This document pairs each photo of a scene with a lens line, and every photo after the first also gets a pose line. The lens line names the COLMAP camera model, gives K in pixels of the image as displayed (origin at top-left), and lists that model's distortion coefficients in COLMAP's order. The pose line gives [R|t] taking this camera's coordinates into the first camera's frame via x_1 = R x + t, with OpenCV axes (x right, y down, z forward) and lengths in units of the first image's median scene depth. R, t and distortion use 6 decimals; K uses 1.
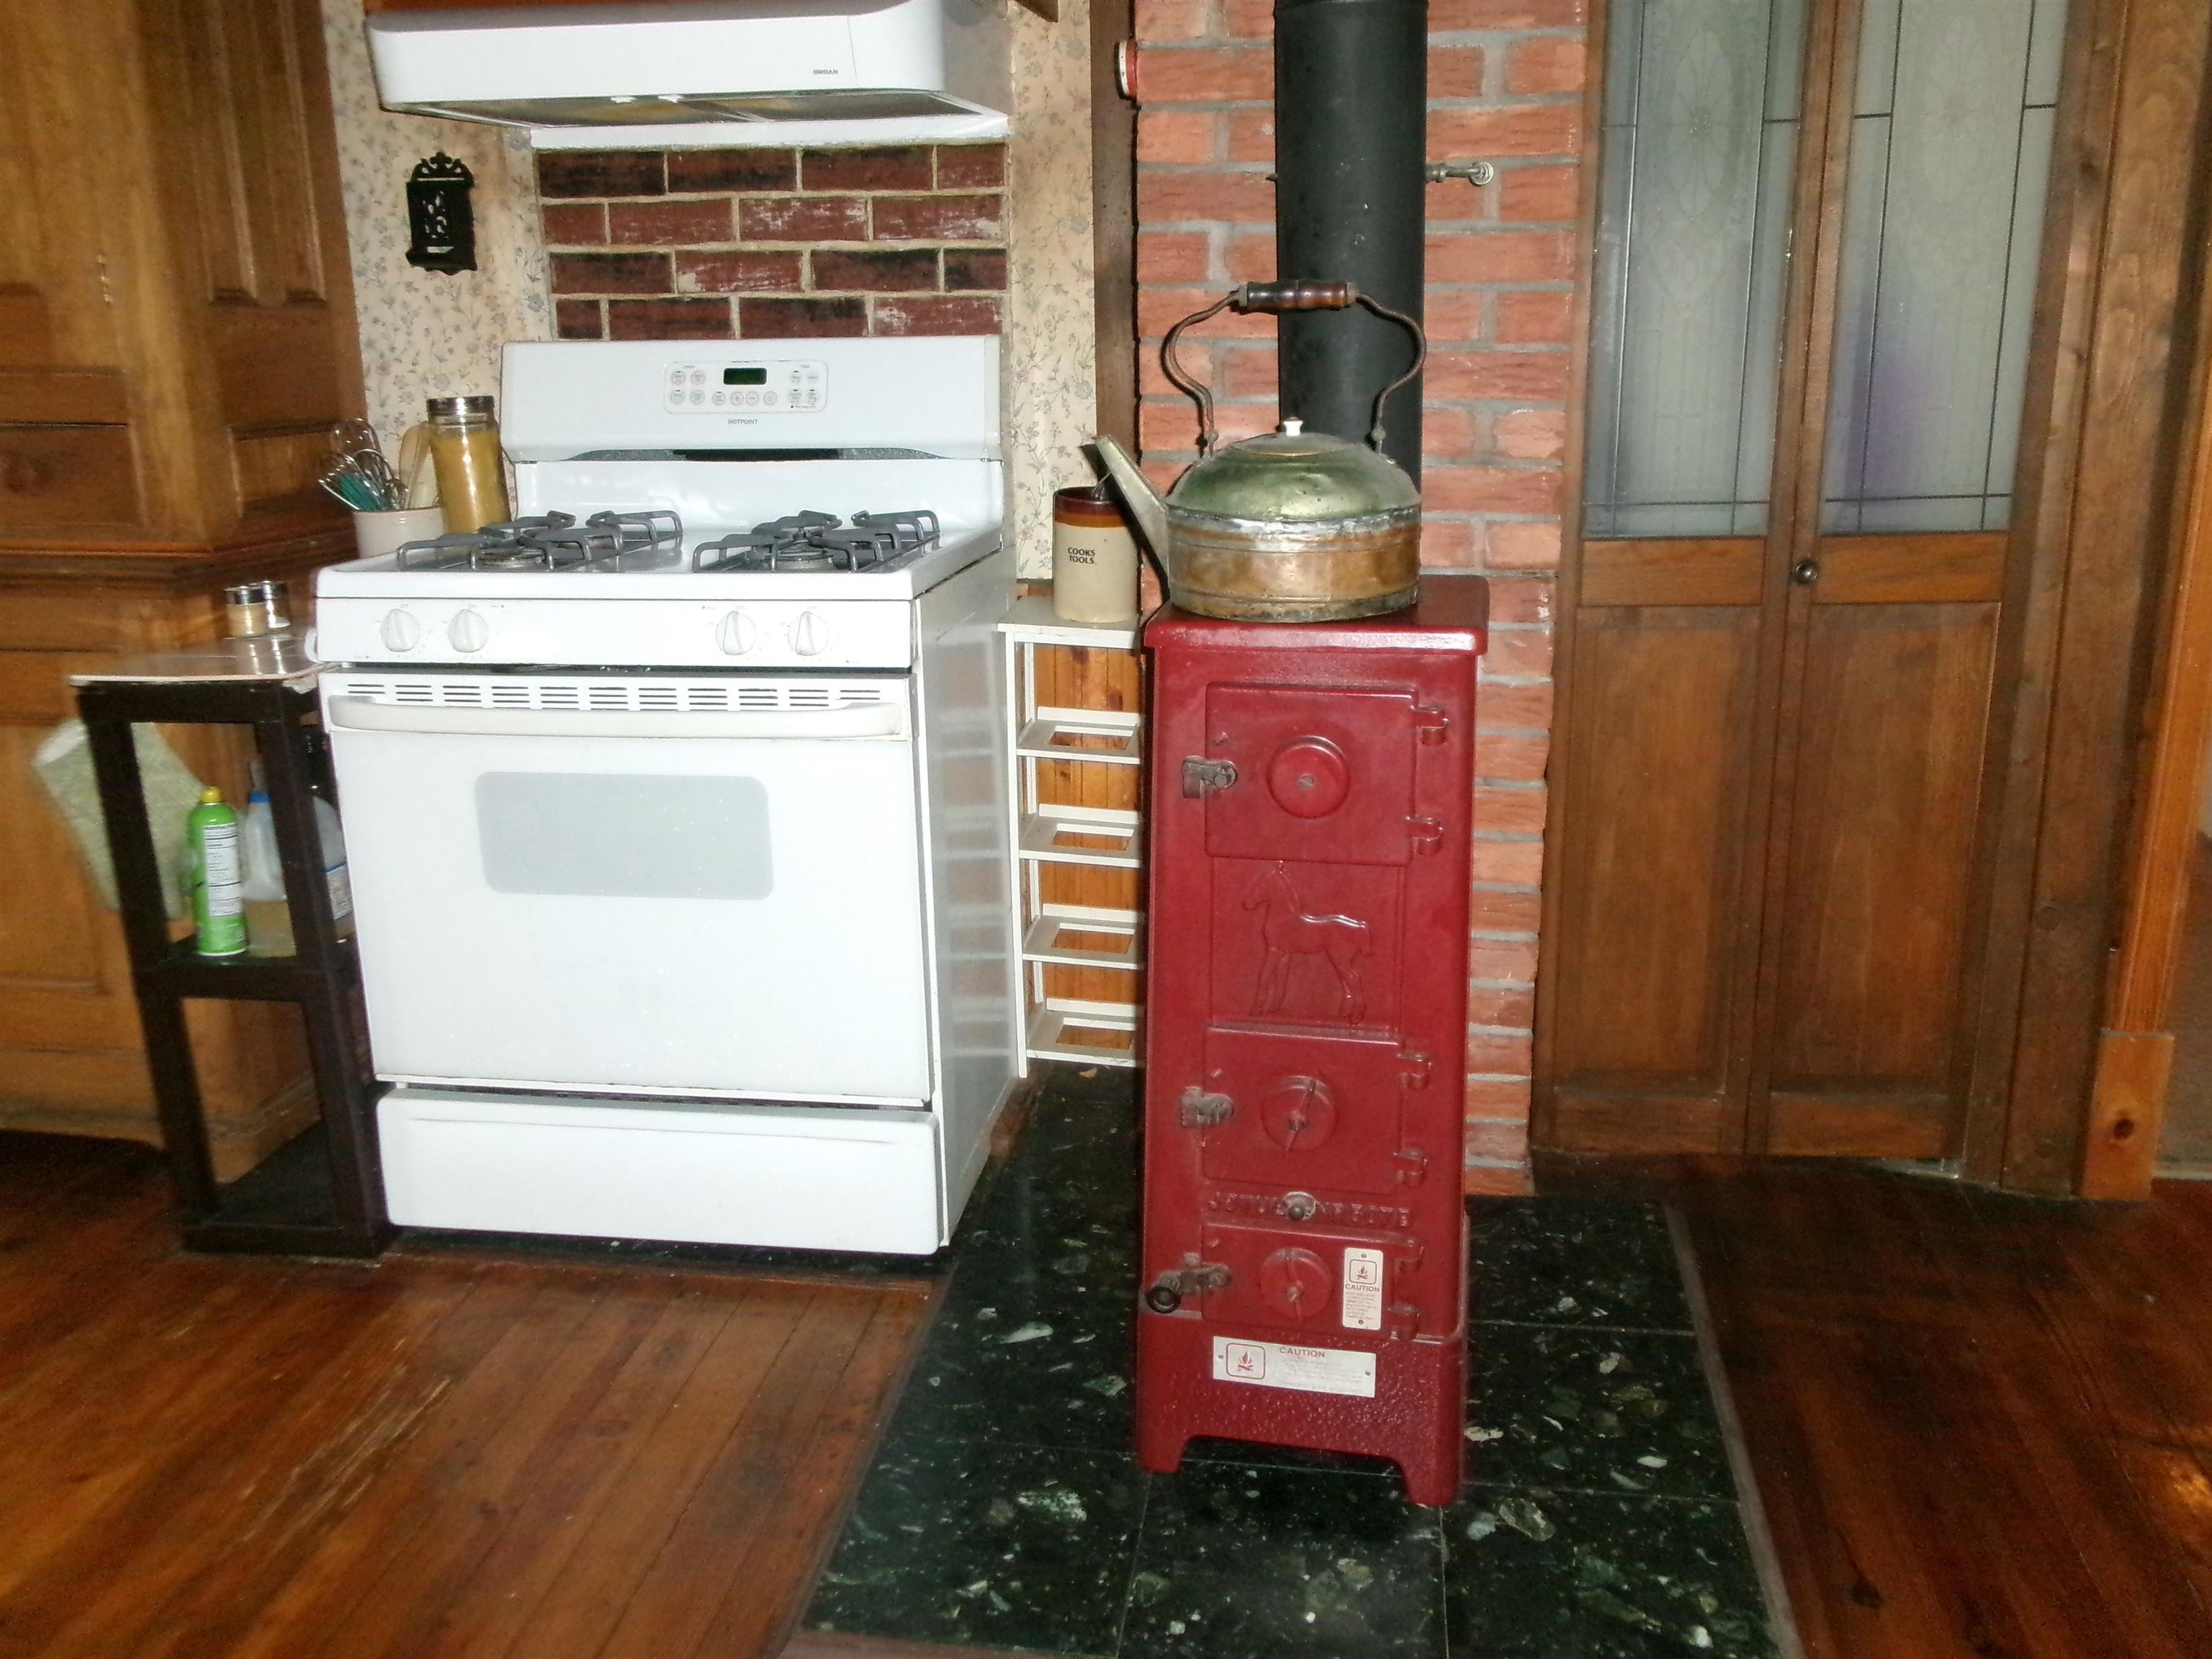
lens RADIAL K [[1826.3, 0, 1106.0], [0, 1826.3, 829.5], [0, 0, 1]] dist [0.008339, 0.013339]
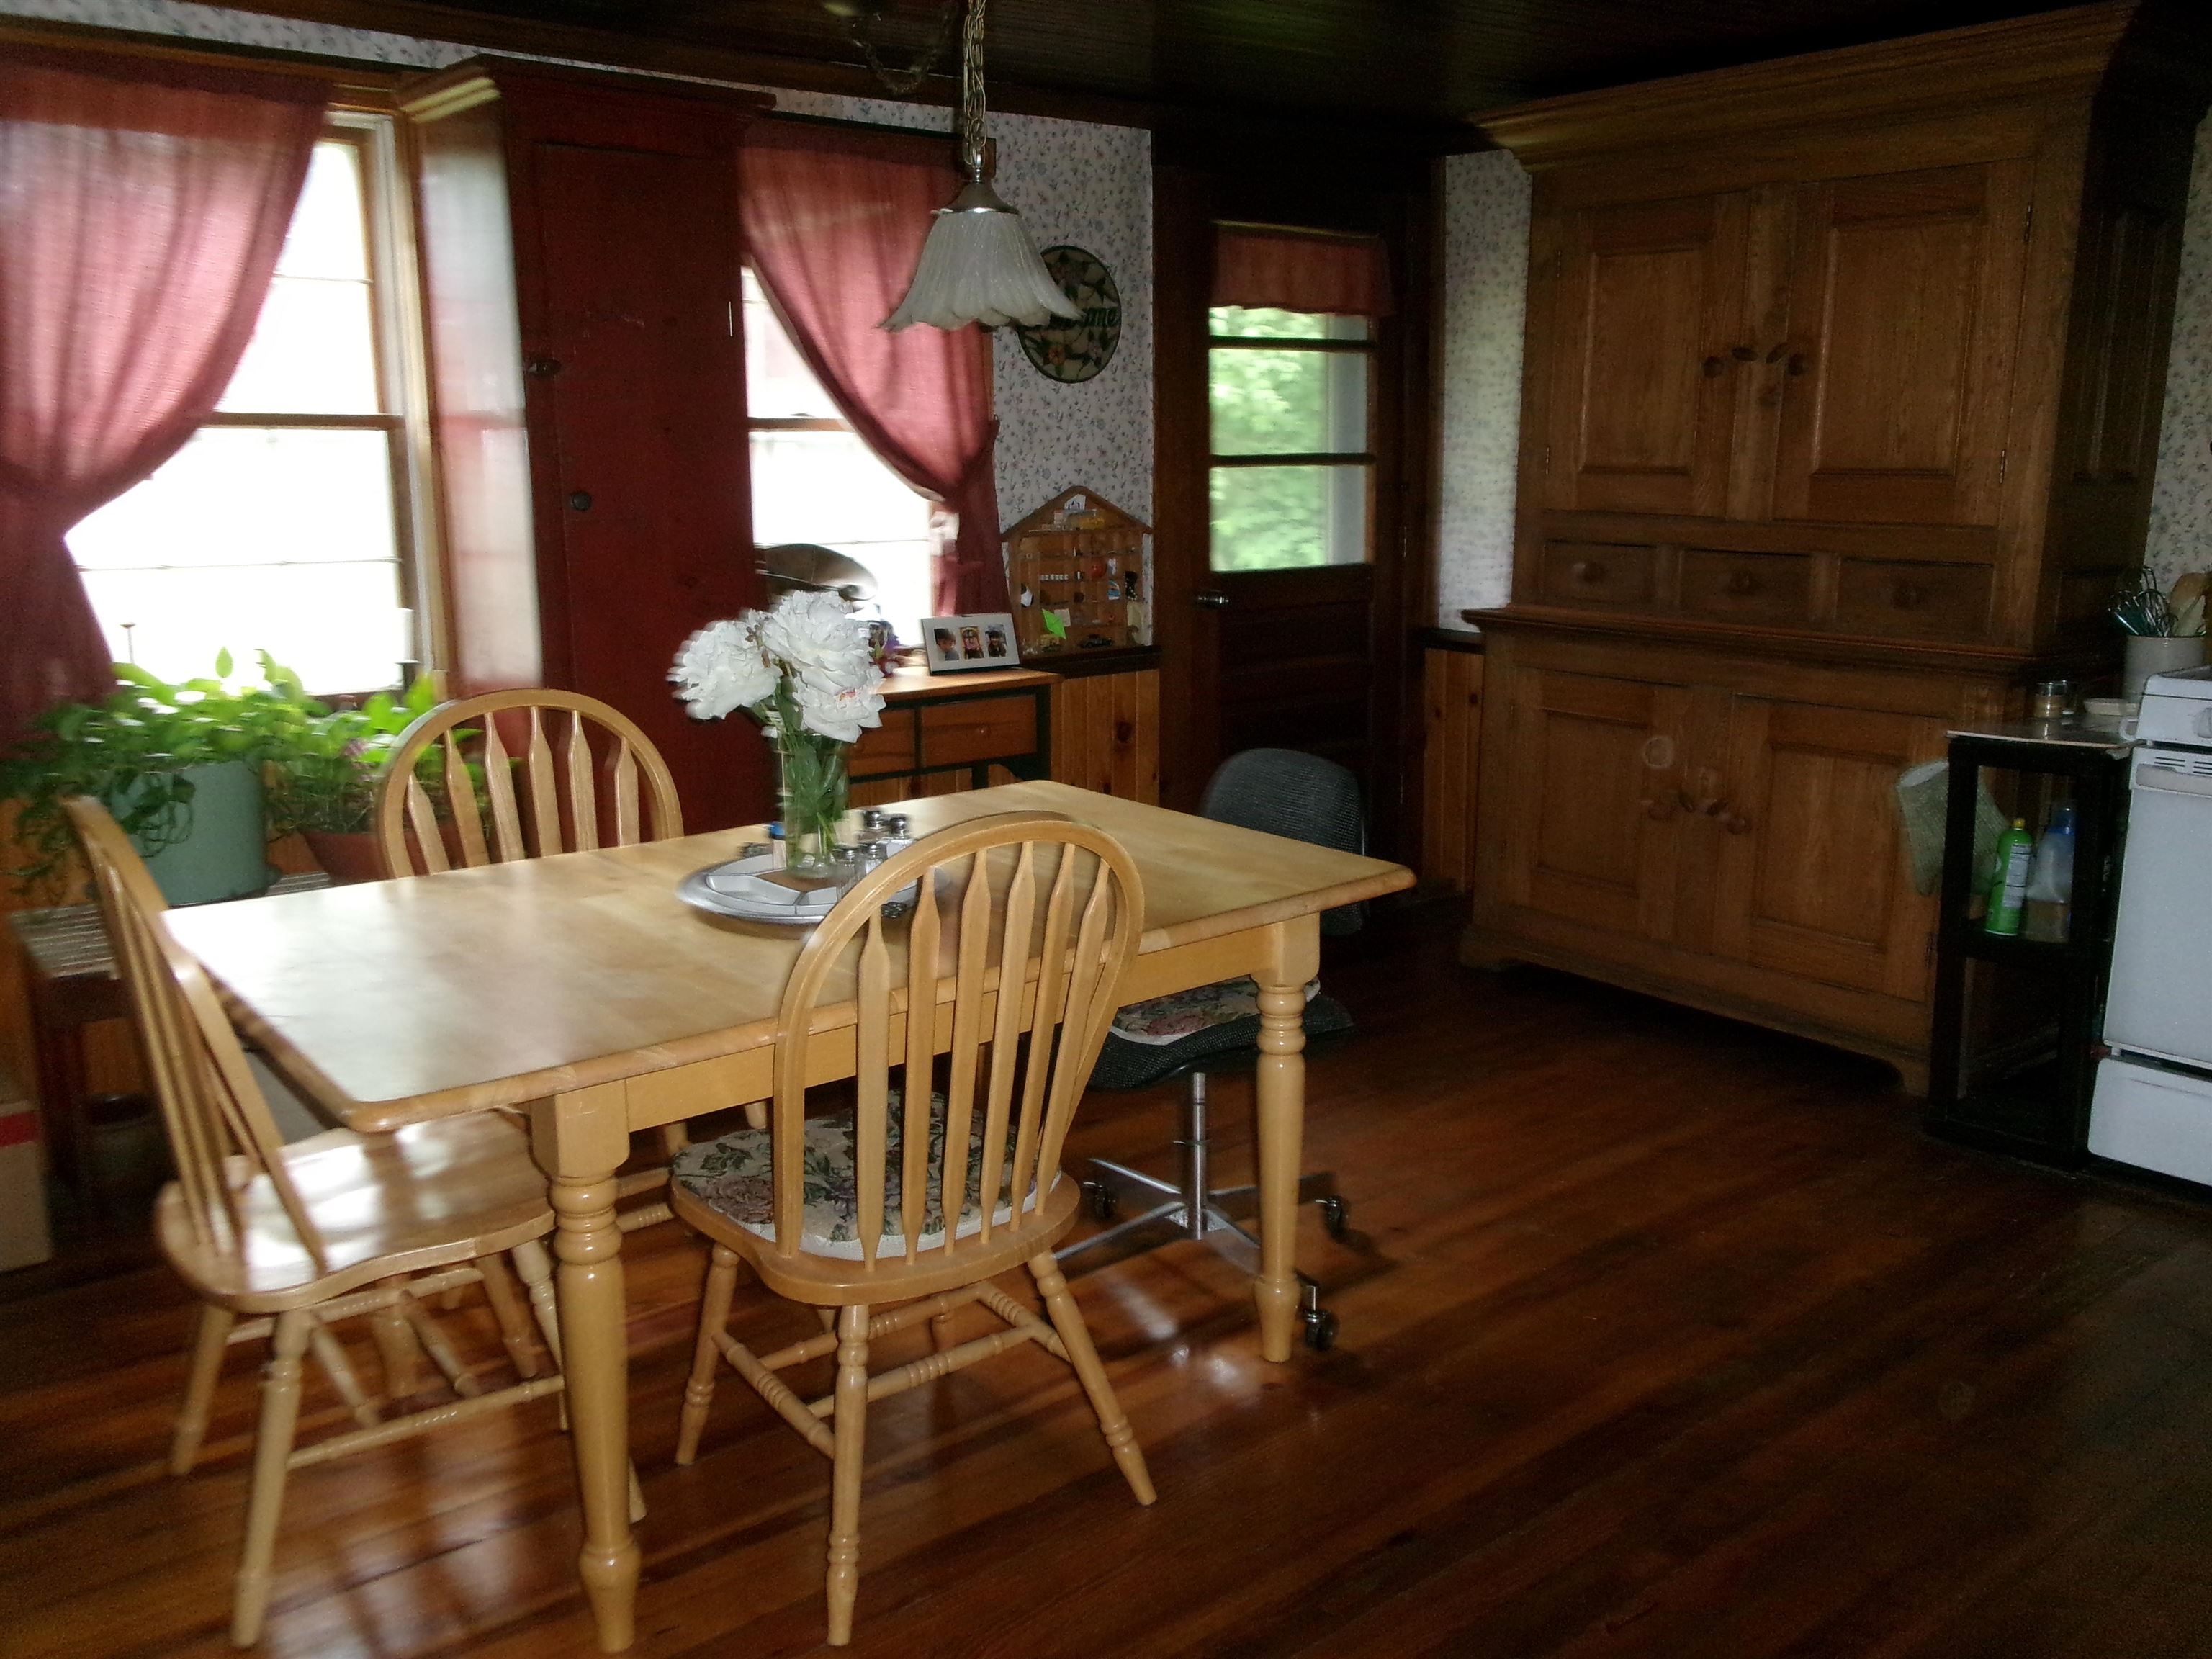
lens RADIAL K [[1826.3, 0, 1106.0], [0, 1826.3, 829.5], [0, 0, 1]] dist [0.008339, 0.013339]
pose [[0.731407, 0.149536, -0.665345, -0.052949], [-0.191372, 0.981464, 0.010210, 0.104368], [0.654539, 0.119861, 0.746467, -0.518366]]
